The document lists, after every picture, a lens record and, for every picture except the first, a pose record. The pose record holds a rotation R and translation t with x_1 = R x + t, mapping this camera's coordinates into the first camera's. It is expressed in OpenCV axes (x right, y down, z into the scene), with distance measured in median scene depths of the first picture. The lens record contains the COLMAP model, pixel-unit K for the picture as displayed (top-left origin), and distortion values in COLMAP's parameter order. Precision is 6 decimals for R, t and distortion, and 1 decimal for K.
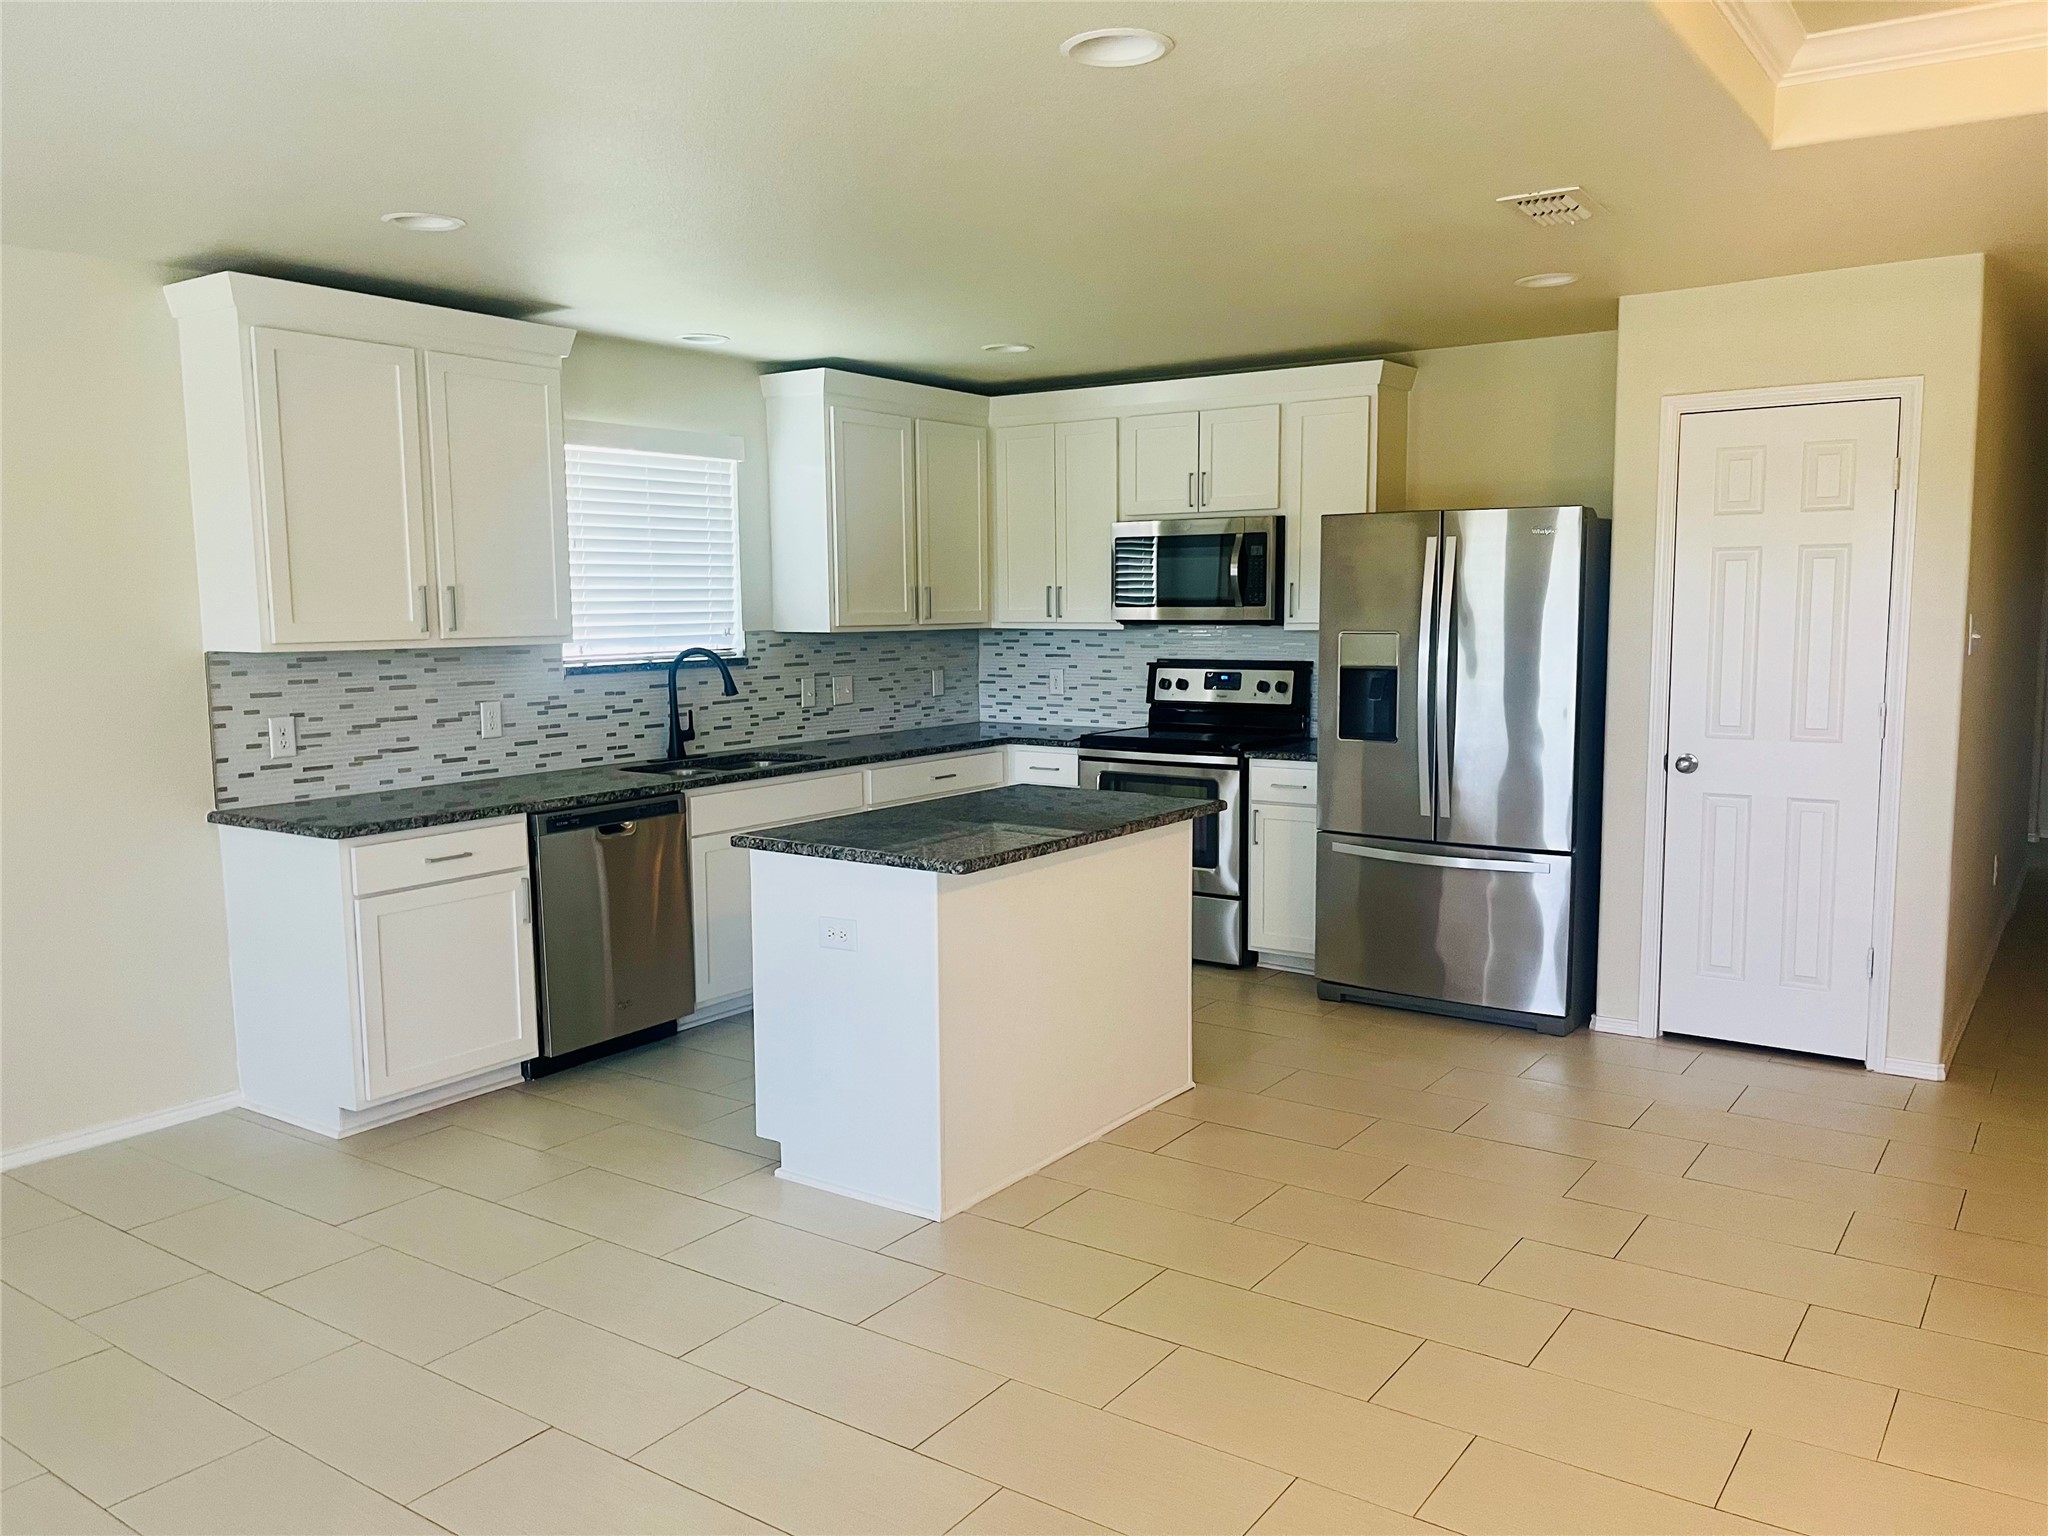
lens RADIAL K [[1562.3, 0, 1024.0], [0, 1562.3, 768.0], [0, 0, 1]] dist [0.005007, 0.002966]
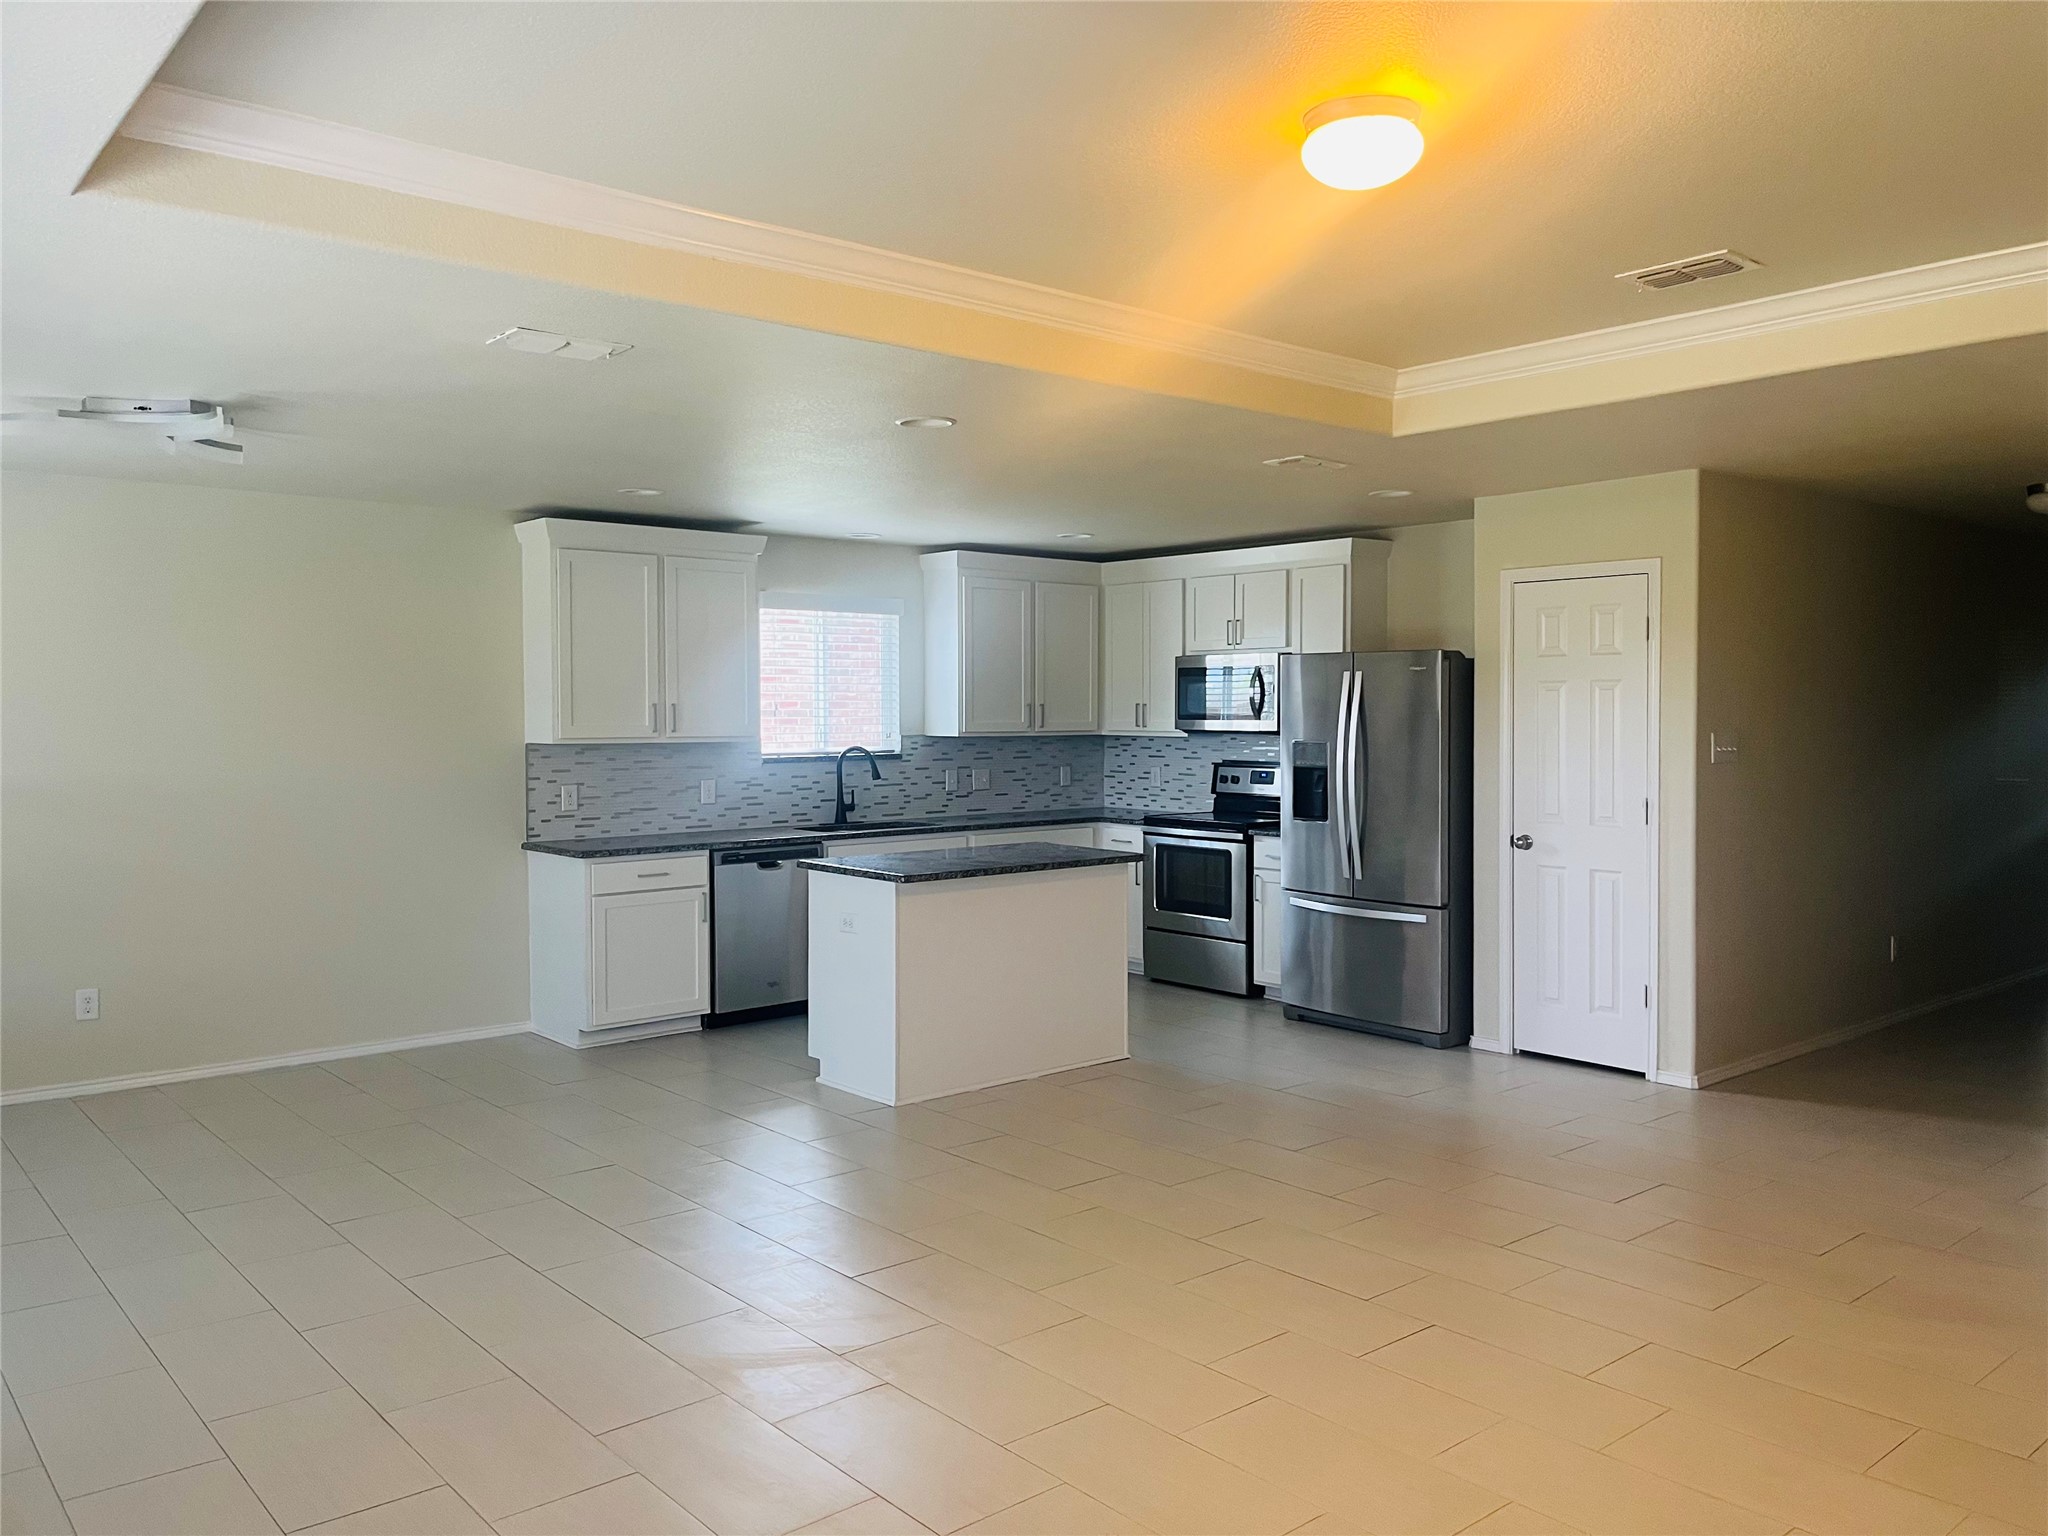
lens RADIAL K [[1547.2, 0, 1029.6], [0, 1547.2, 729.8], [0, 0, 1]] dist [0.003213, -0.000590]
pose [[0.968658, 0.010344, -0.248184, 0.318299], [-0.033304, 0.995520, -0.088493, 0.030343], [0.246157, 0.093985, 0.964662, -0.351171]]
